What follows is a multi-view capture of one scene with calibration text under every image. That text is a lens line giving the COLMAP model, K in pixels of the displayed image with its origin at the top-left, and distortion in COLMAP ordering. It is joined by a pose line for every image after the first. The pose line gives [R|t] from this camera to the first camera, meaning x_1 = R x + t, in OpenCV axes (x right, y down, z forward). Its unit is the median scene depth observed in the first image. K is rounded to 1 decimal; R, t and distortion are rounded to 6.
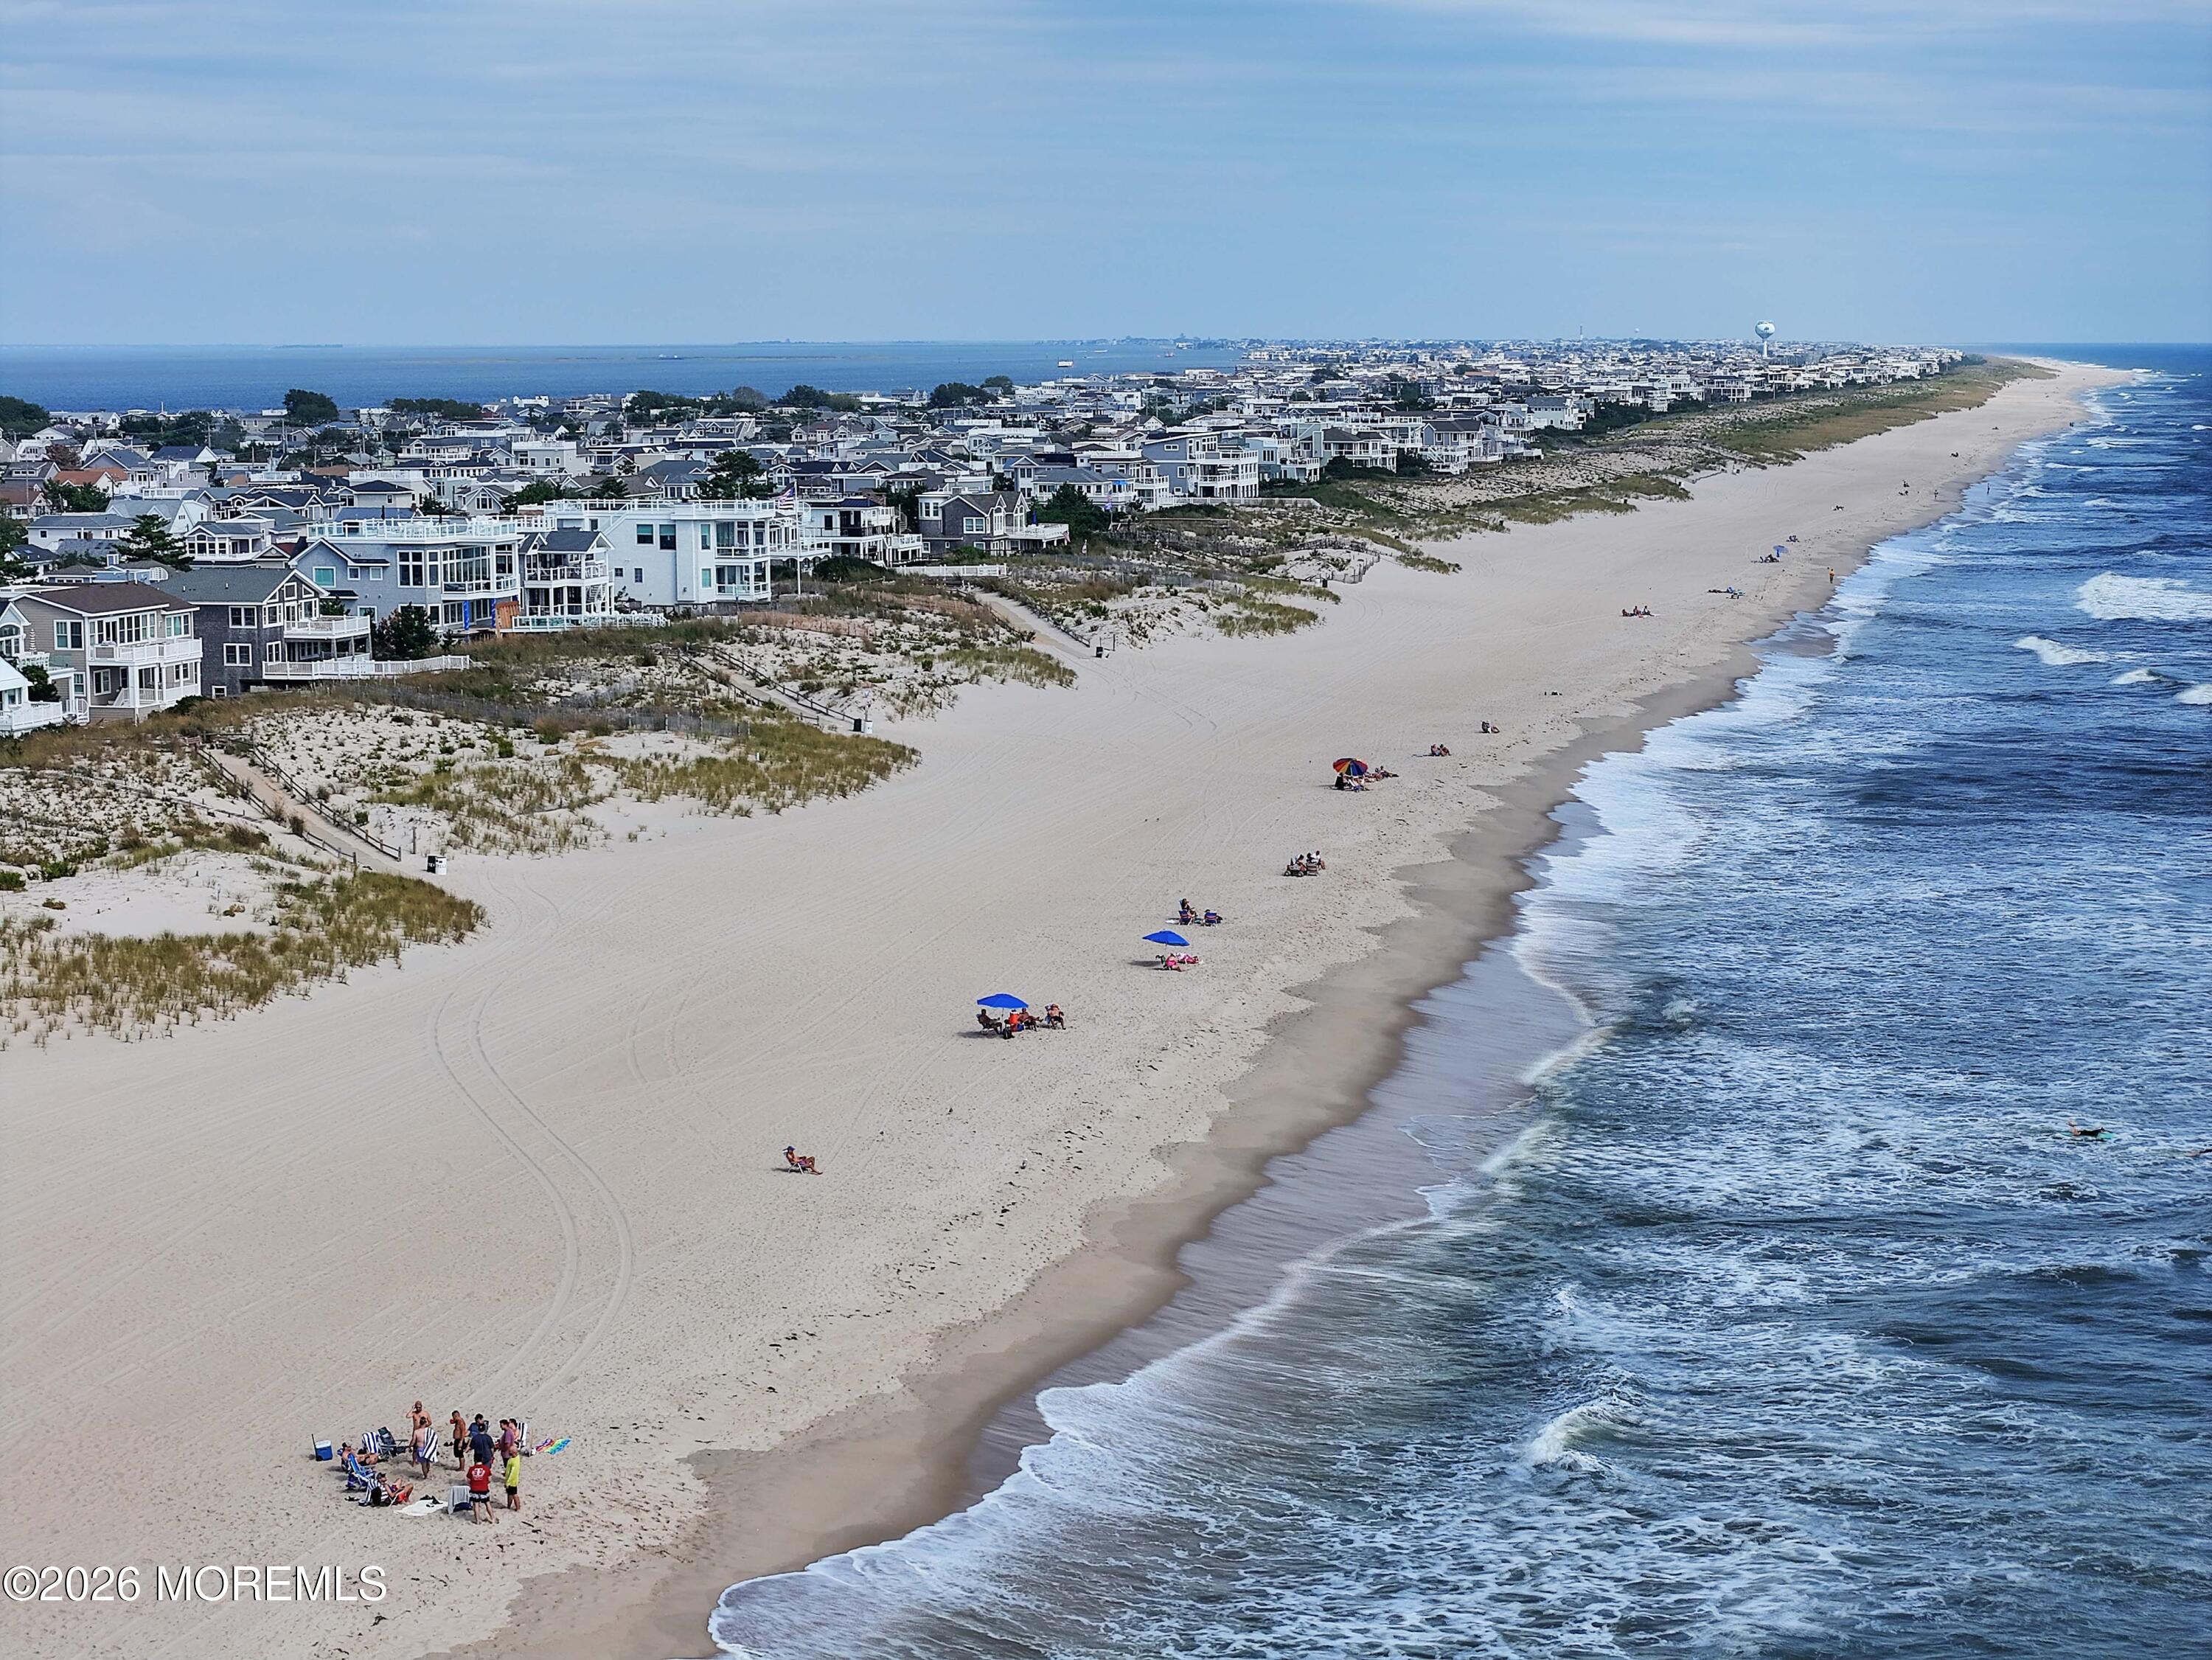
lens RADIAL K [[4459.0, 0, 1071.6], [0, 4459.0, 829.1], [0, 0, 1]] dist [-0.219330, 0.997813]
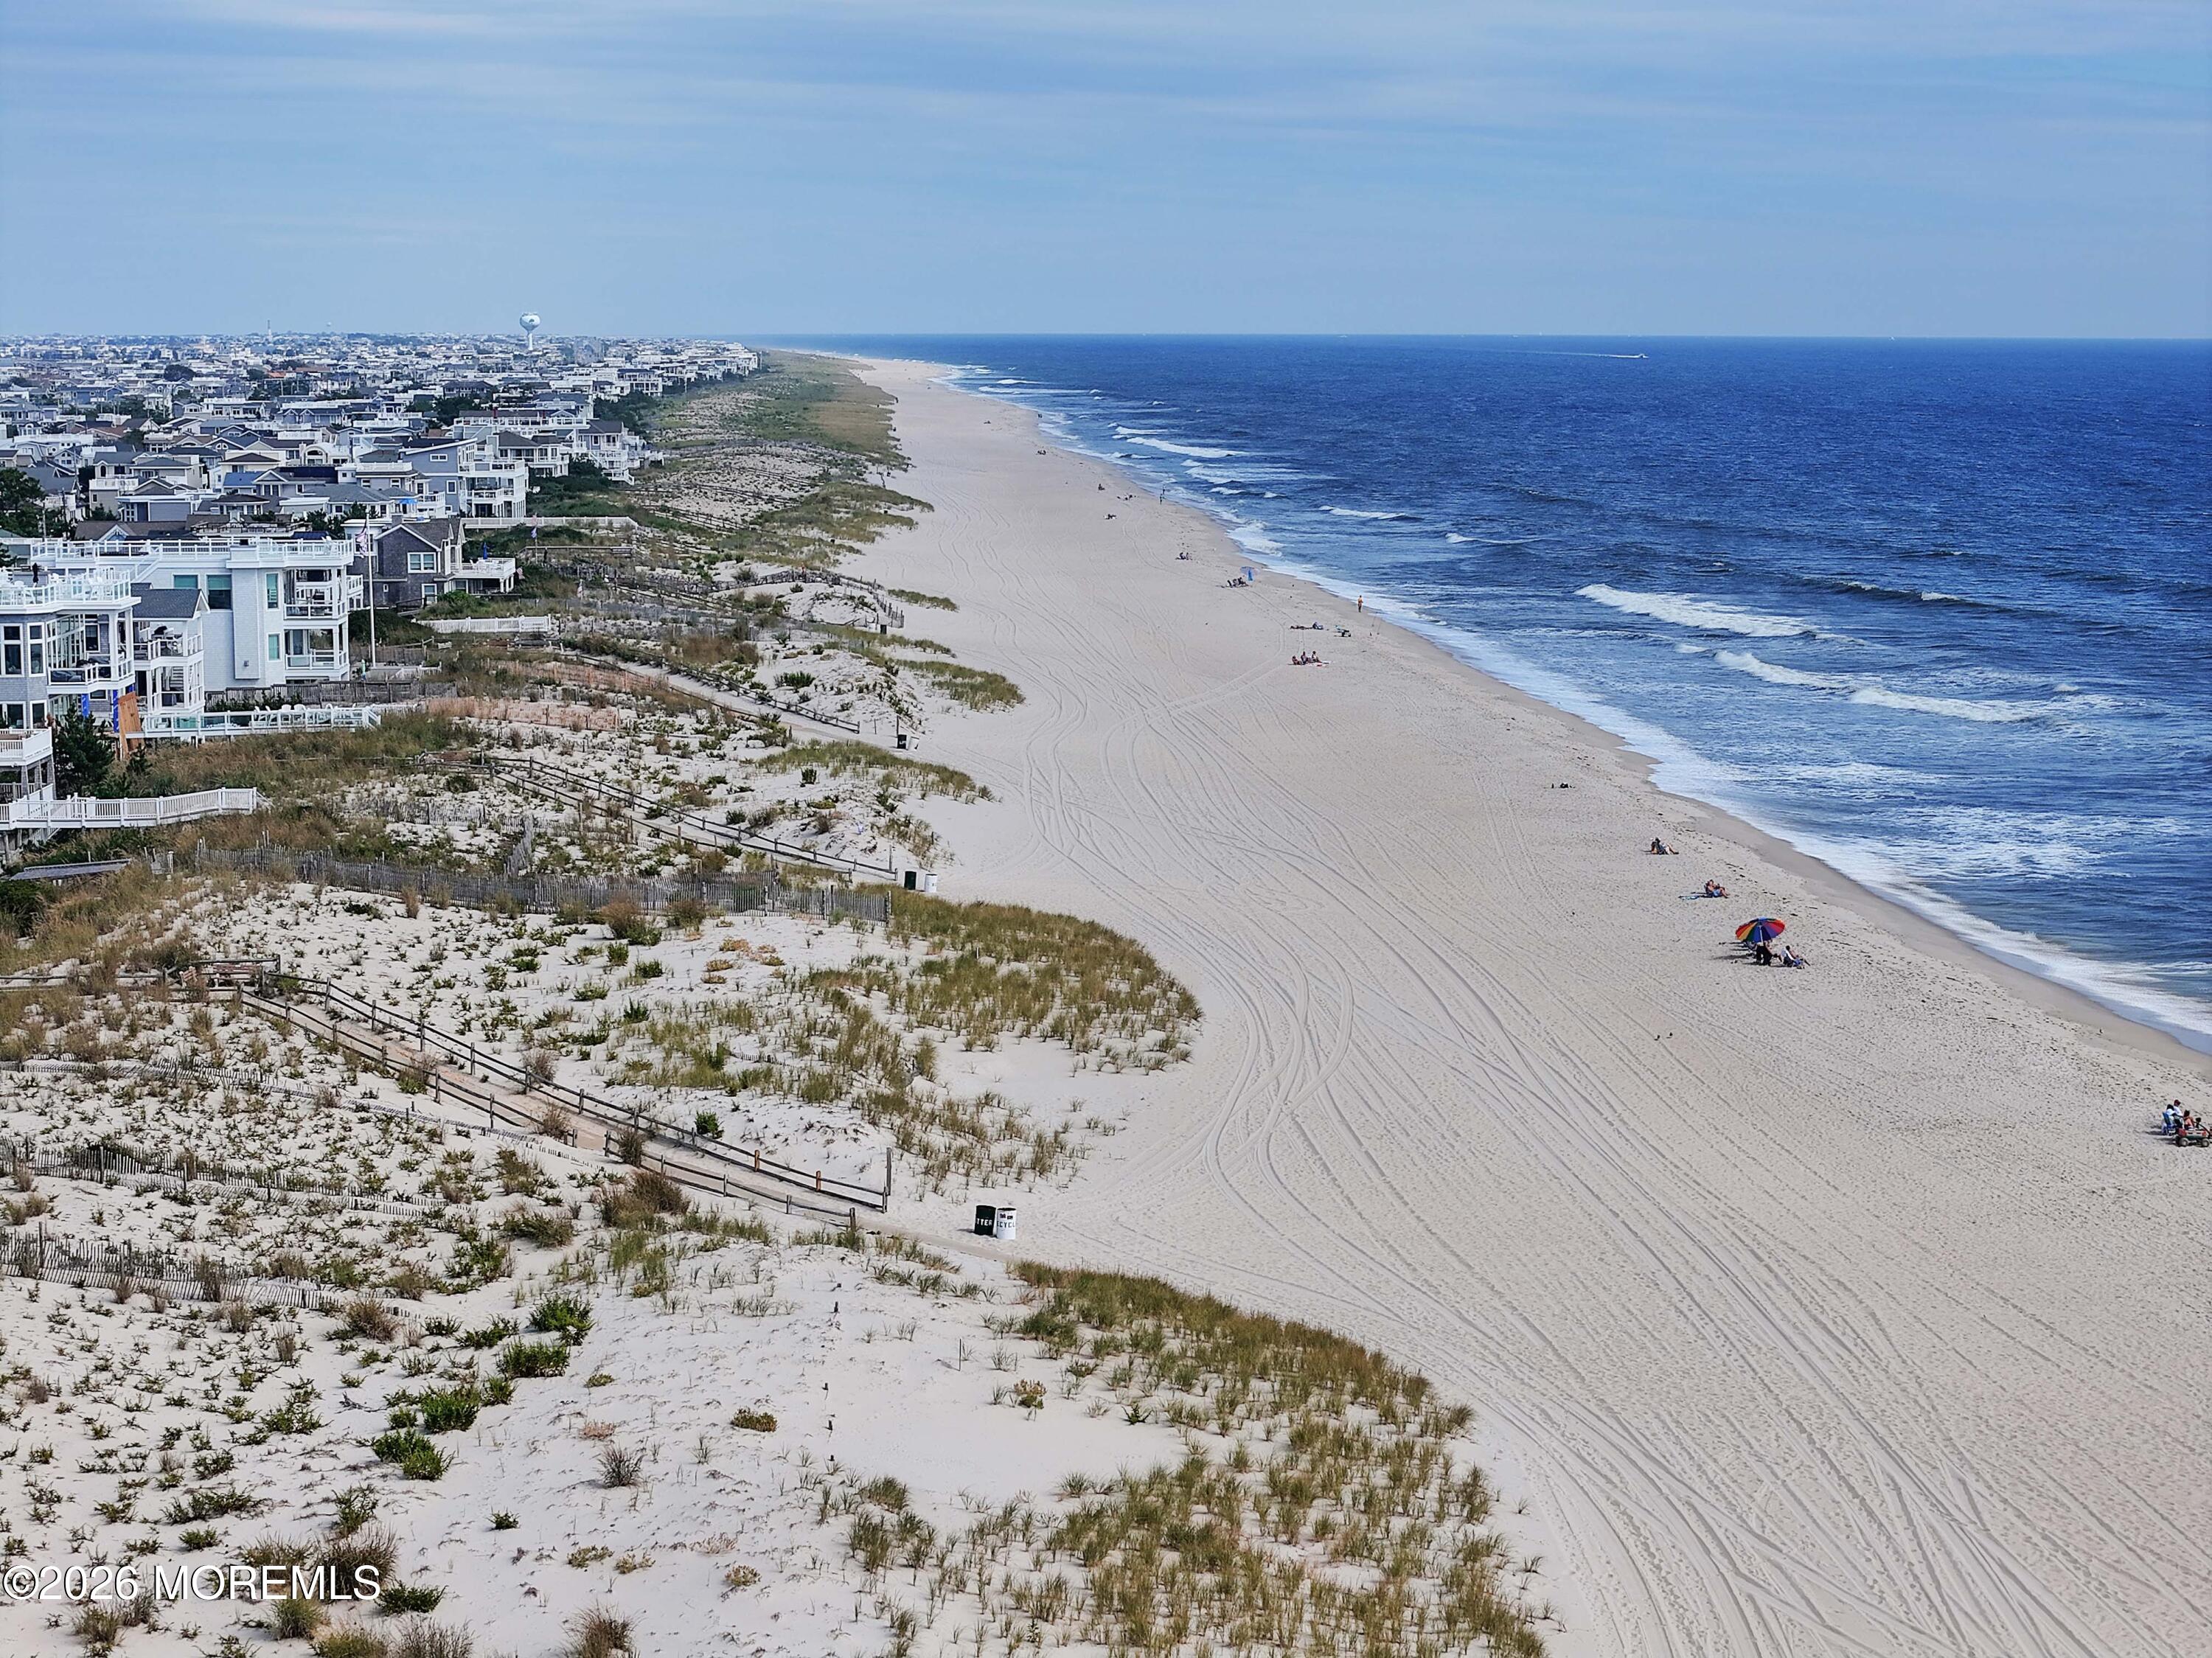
lens RADIAL K [[4458.3, 0, 1071.6], [0, 4458.3, 828.1], [0, 0, 1]] dist [-0.219330, 0.997813]
pose [[0.952171, -0.031334, 0.303956, -0.179872], [0.031003, 0.999502, 0.005917, -0.026888], [-0.303990, 0.003789, 0.952668, 0.265006]]
